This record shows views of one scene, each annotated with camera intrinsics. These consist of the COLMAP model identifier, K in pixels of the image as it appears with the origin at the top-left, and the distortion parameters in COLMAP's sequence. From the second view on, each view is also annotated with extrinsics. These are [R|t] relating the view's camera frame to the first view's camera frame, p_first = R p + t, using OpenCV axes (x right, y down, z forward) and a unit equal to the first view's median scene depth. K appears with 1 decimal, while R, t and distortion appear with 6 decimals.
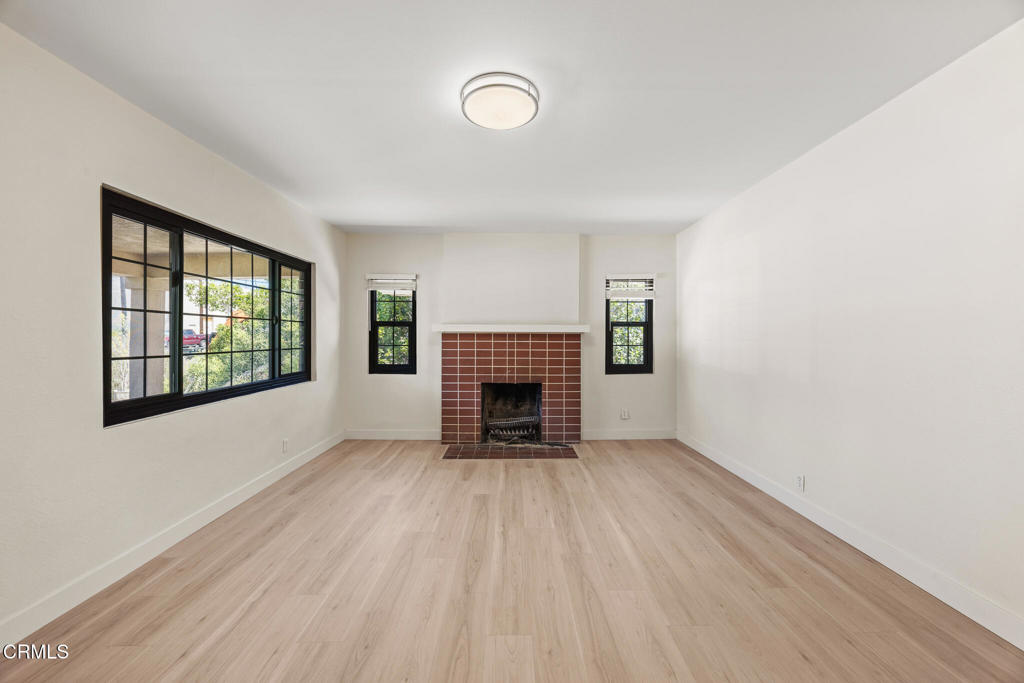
lens RADIAL K [[405.8, 0, 511.2], [0, 405.8, 337.4], [0, 0, 1]] dist [0.001927, -0.000163]
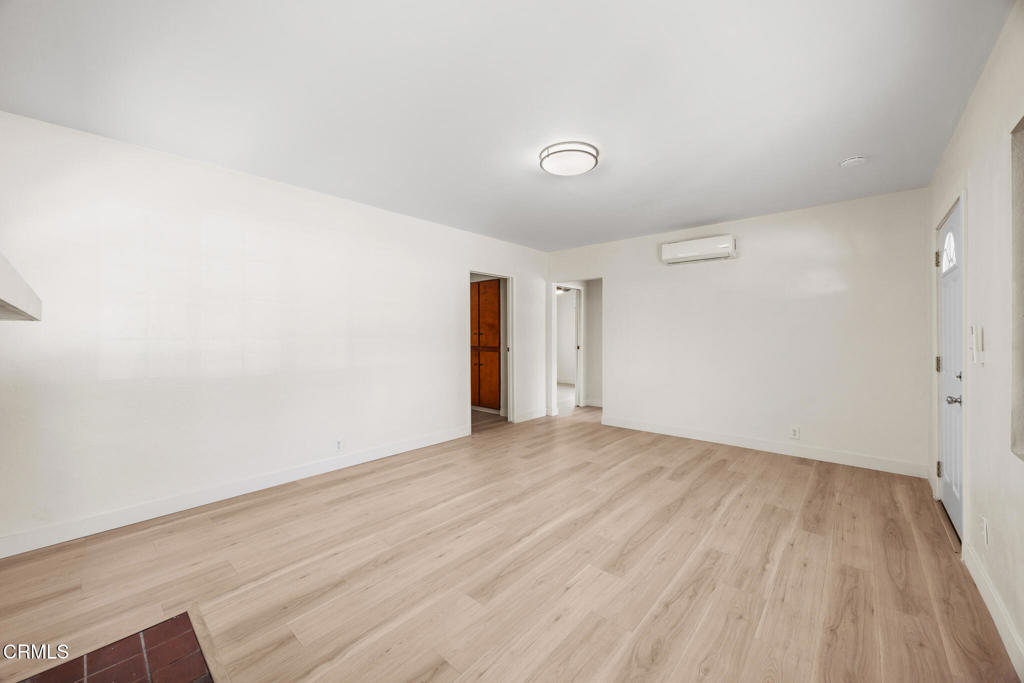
lens RADIAL K [[405.8, 0, 510.4], [0, 405.8, 338.9], [0, 0, 1]] dist [0.001927, -0.000163]
pose [[-0.760690, -0.000154, 0.649115, -0.583688], [0.005501, 0.999963, 0.006684, 0.001422], [-0.649092, 0.008655, -0.760661, 1.657916]]
